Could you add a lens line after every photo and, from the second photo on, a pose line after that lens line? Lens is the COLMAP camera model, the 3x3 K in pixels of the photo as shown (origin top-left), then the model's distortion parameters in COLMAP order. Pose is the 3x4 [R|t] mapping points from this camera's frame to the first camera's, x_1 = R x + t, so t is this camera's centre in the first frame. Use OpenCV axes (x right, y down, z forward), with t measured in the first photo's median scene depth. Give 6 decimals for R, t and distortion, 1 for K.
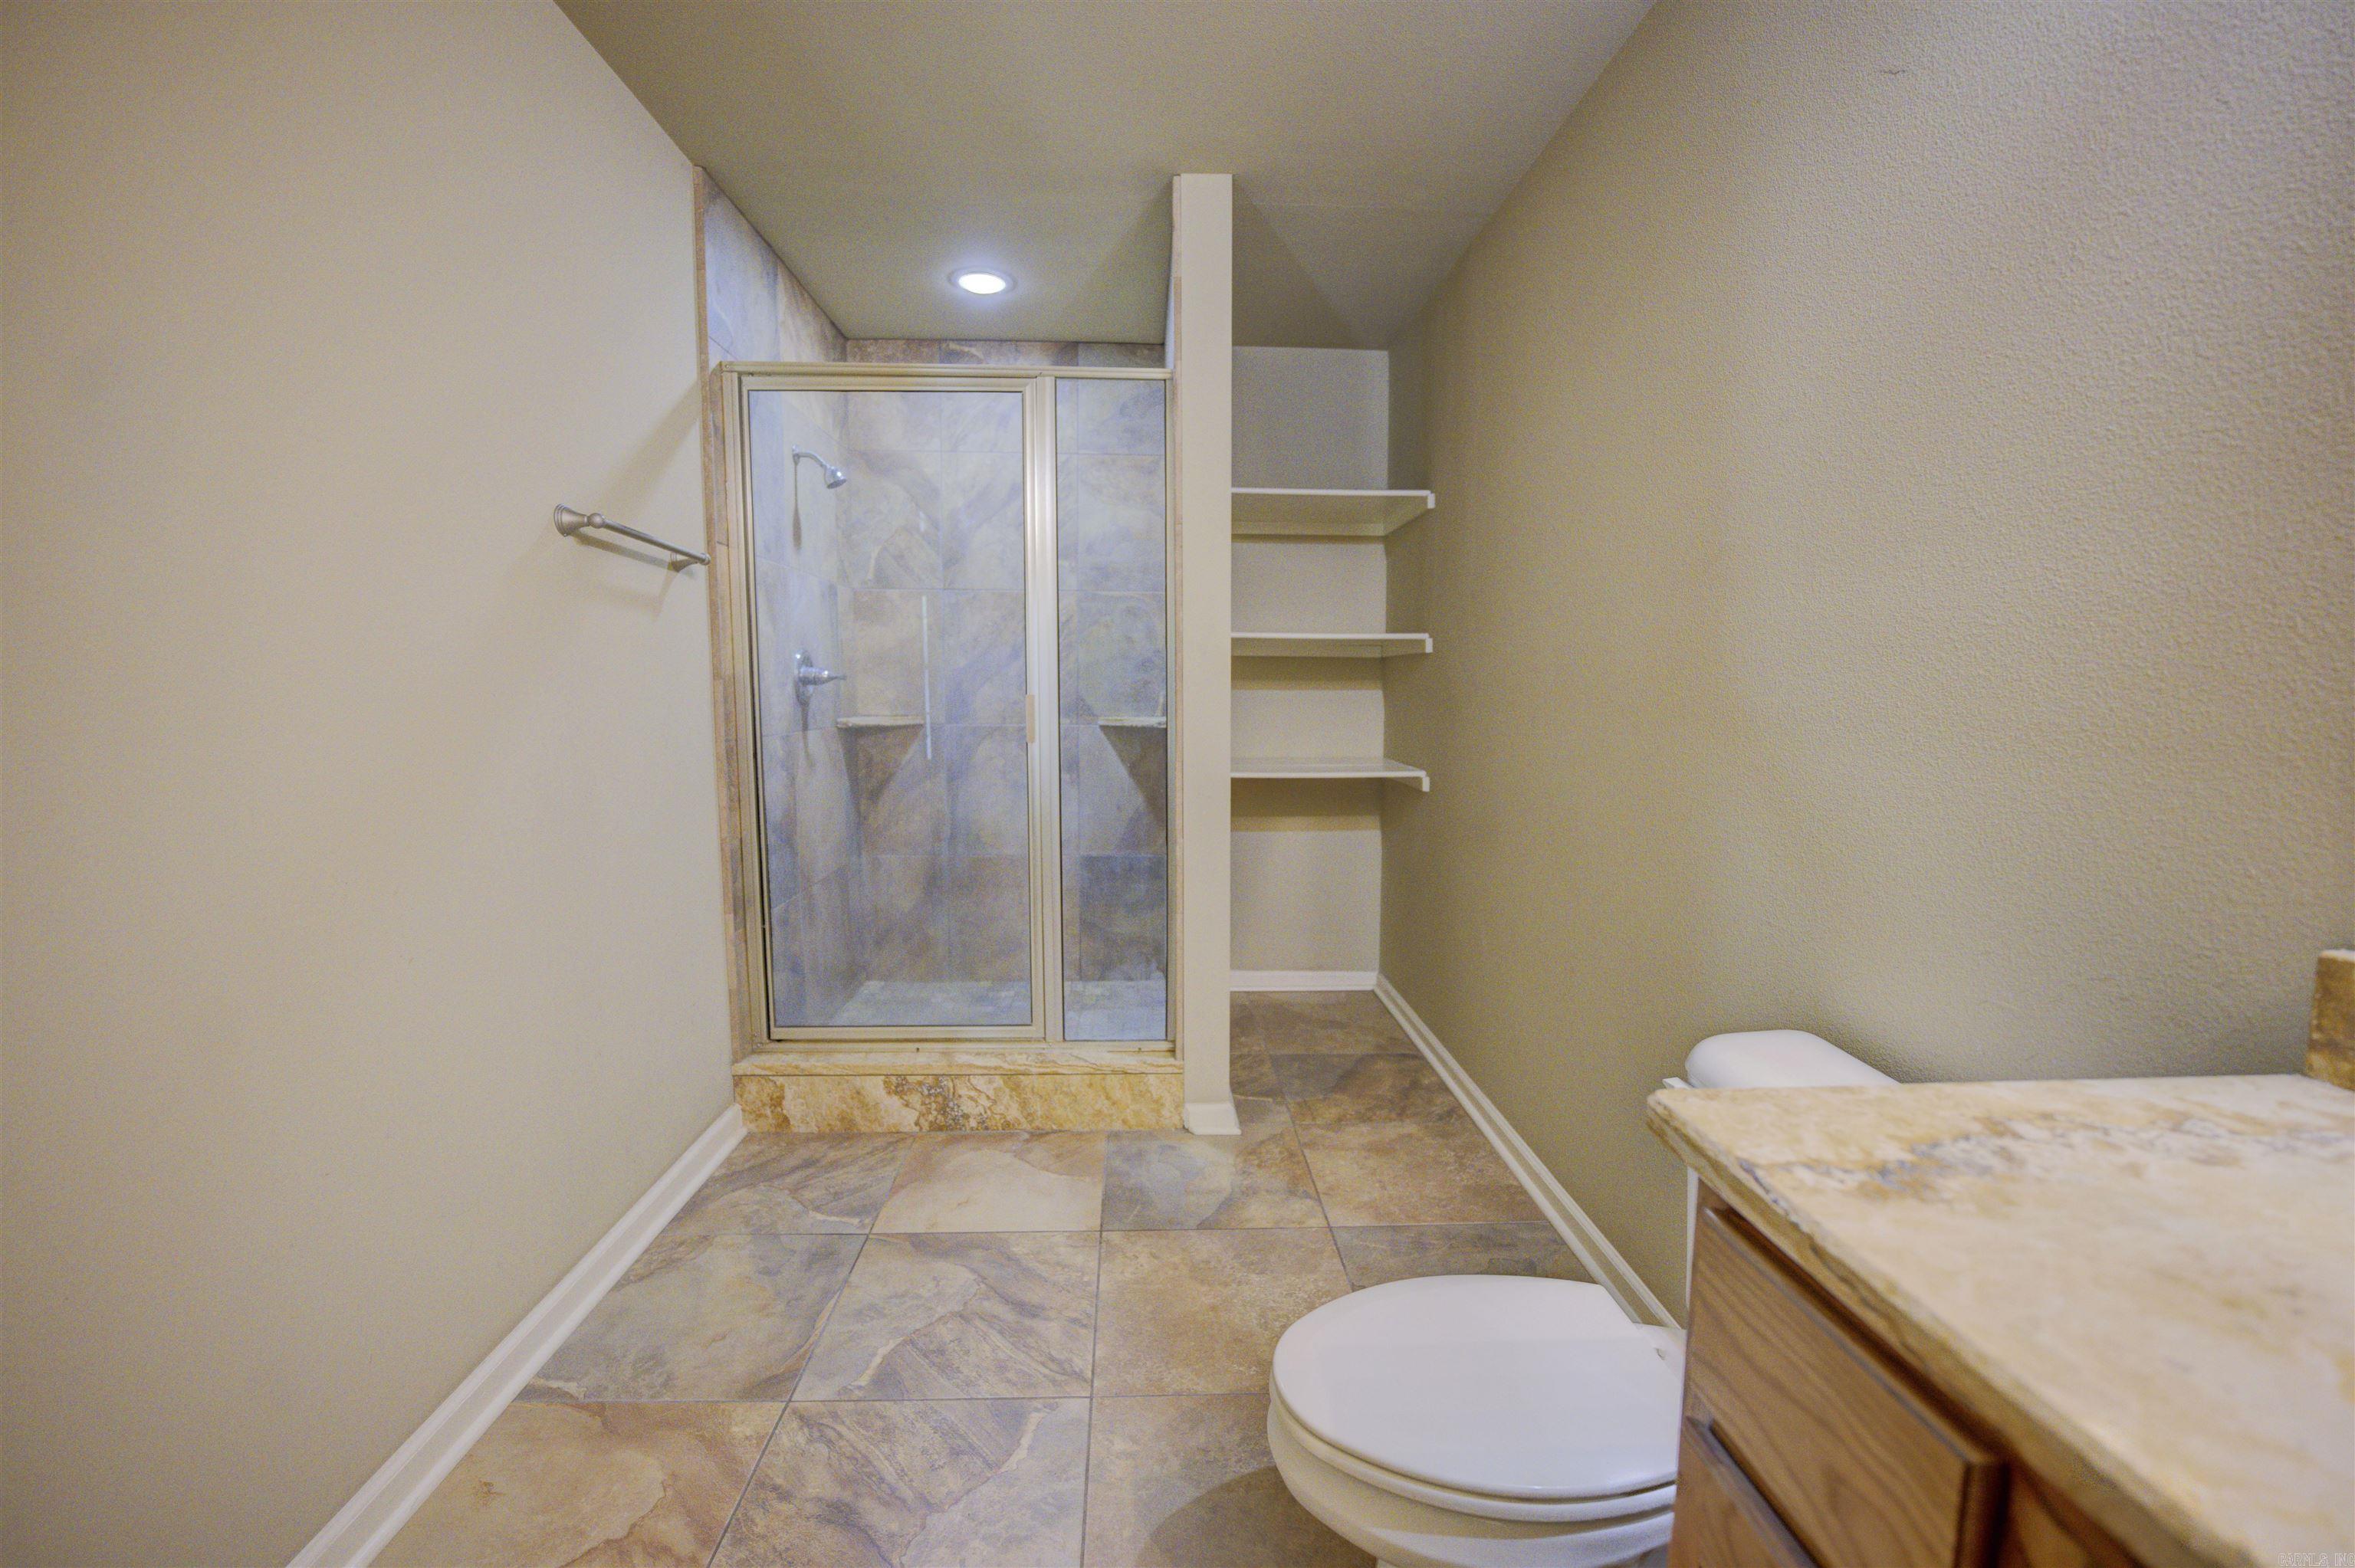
lens RADIAL K [[972.3, 0, 1173.7], [0, 972.3, 768.1], [0, 0, 1]] dist [-0.021493, 0.001133]
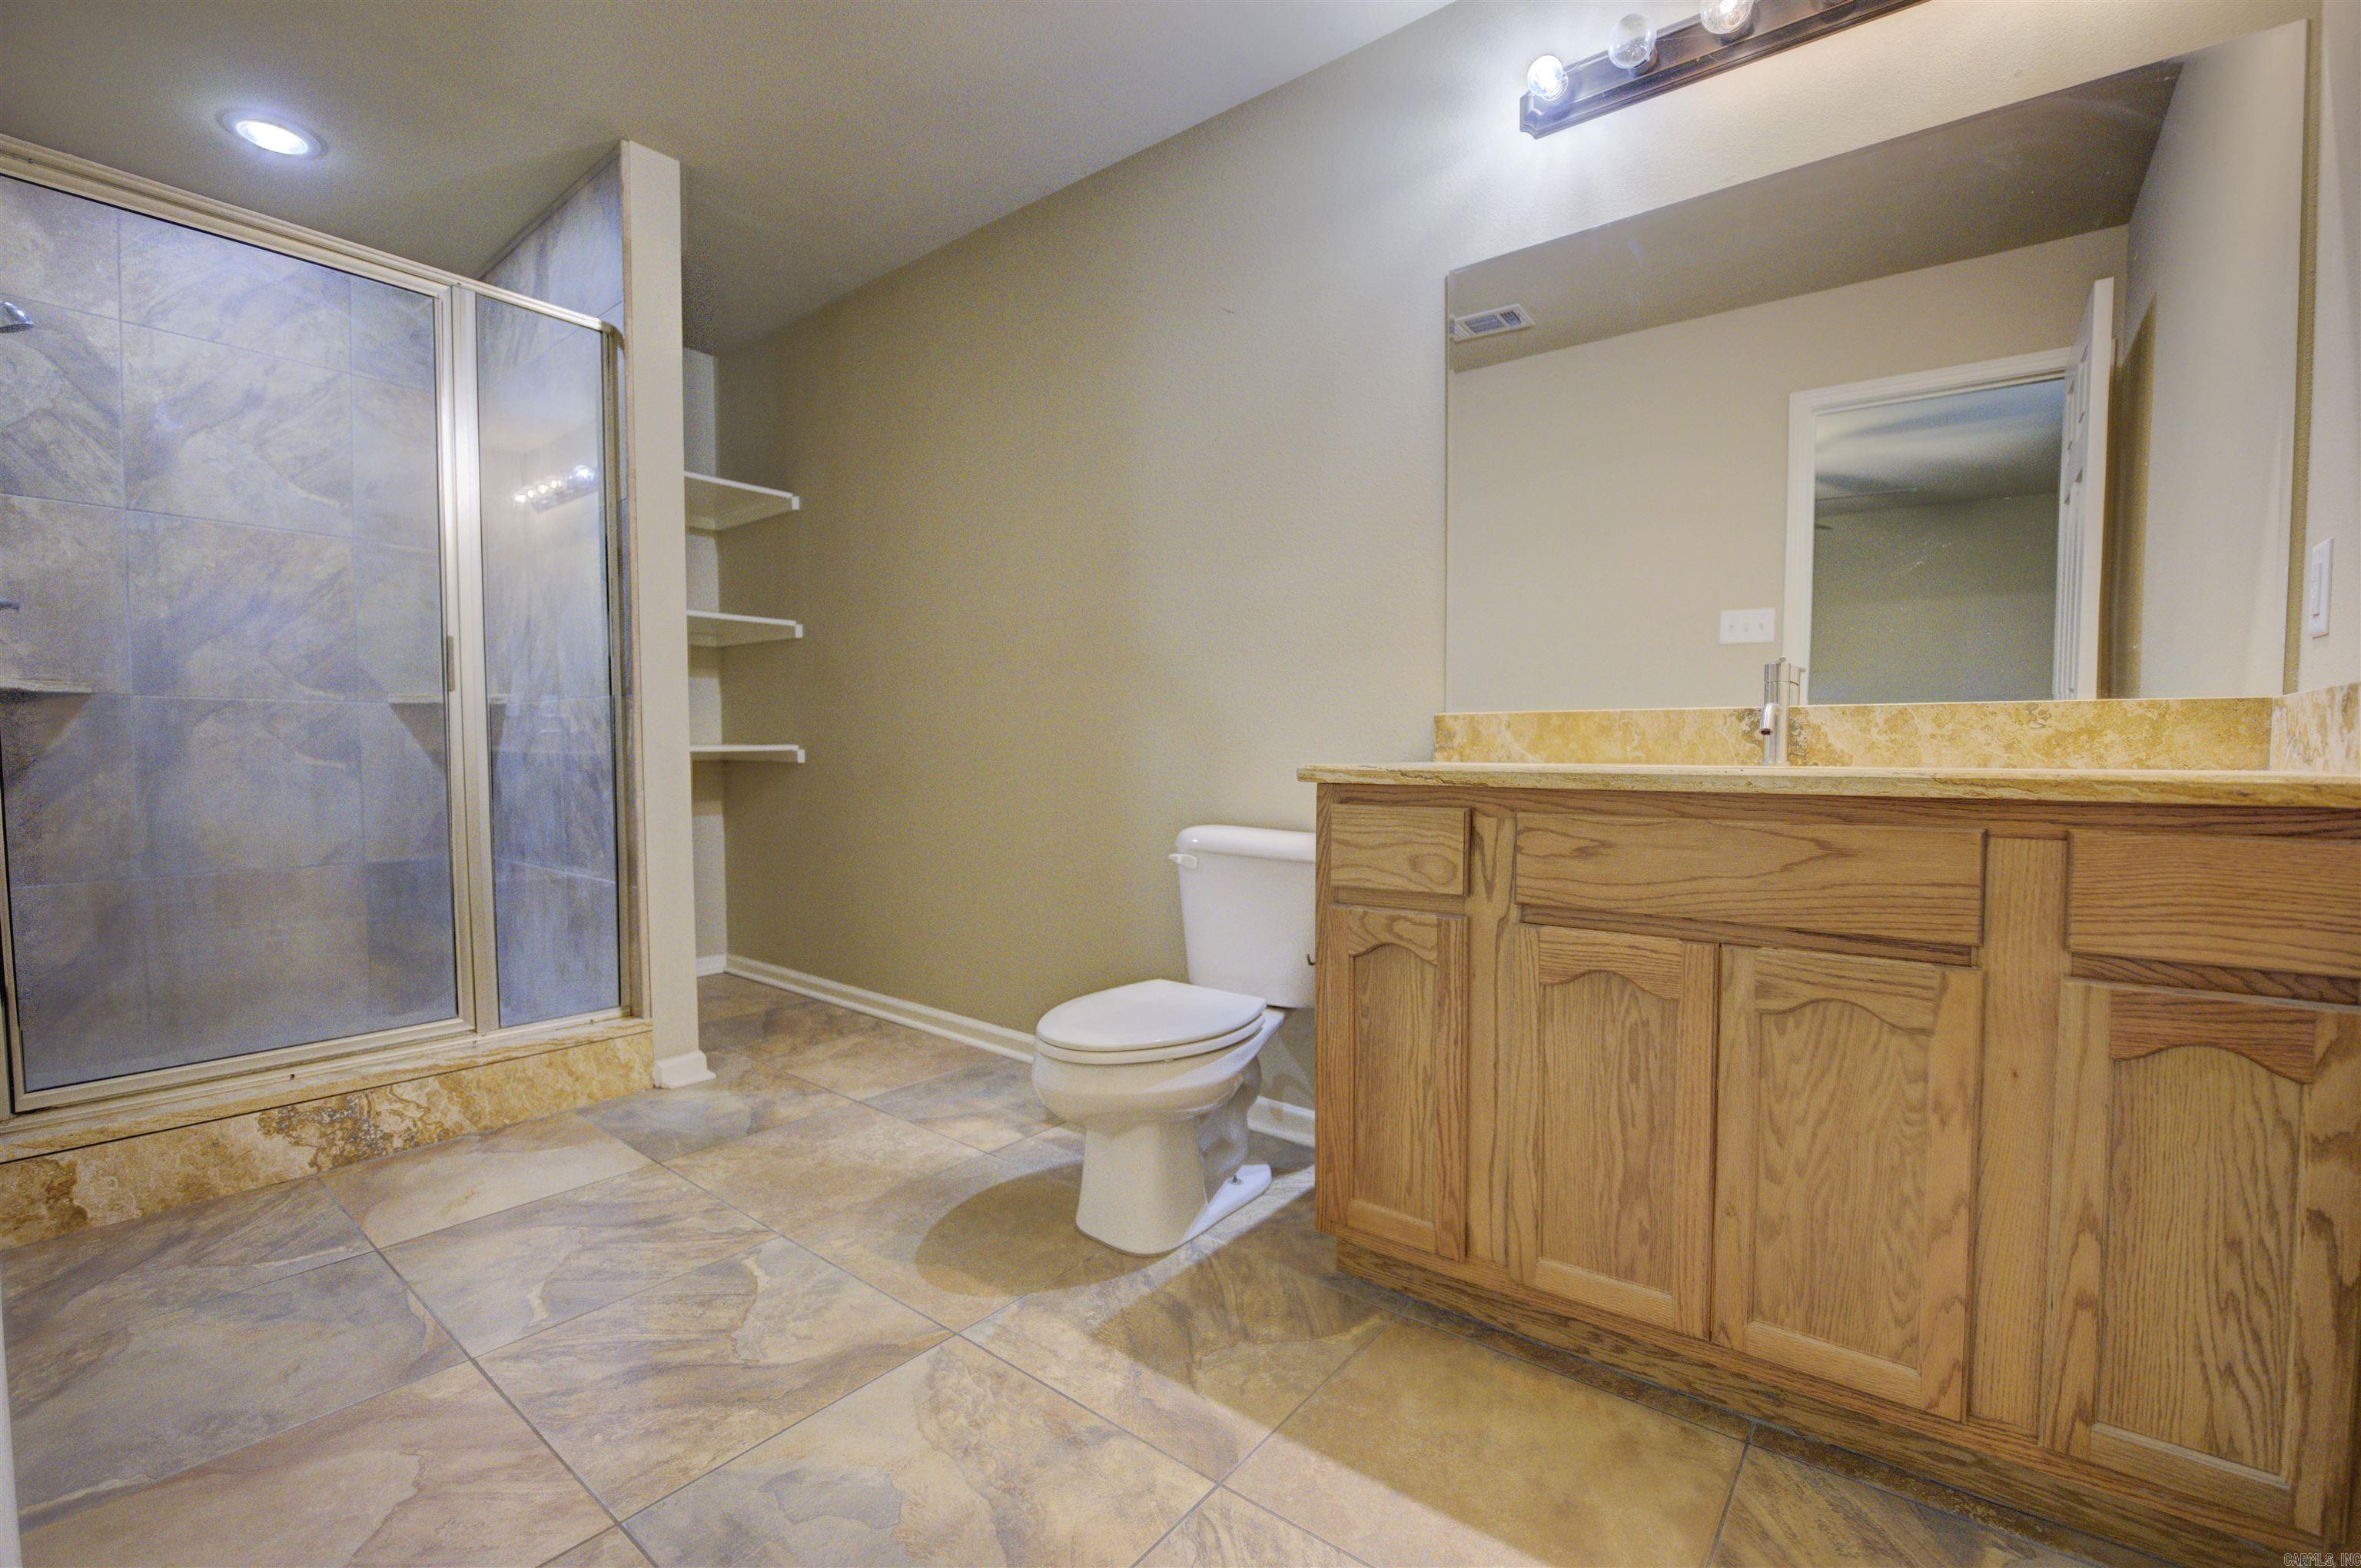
lens RADIAL K [[1046.8, 0, 1155.9], [0, 1046.8, 788.2], [0, 0, 1]] dist [-0.023738, -0.000503]
pose [[0.643780, -0.021834, 0.764899, -0.457269], [0.063659, 0.997656, -0.025101, 0.126979], [-0.762558, 0.064852, 0.643661, -0.083235]]
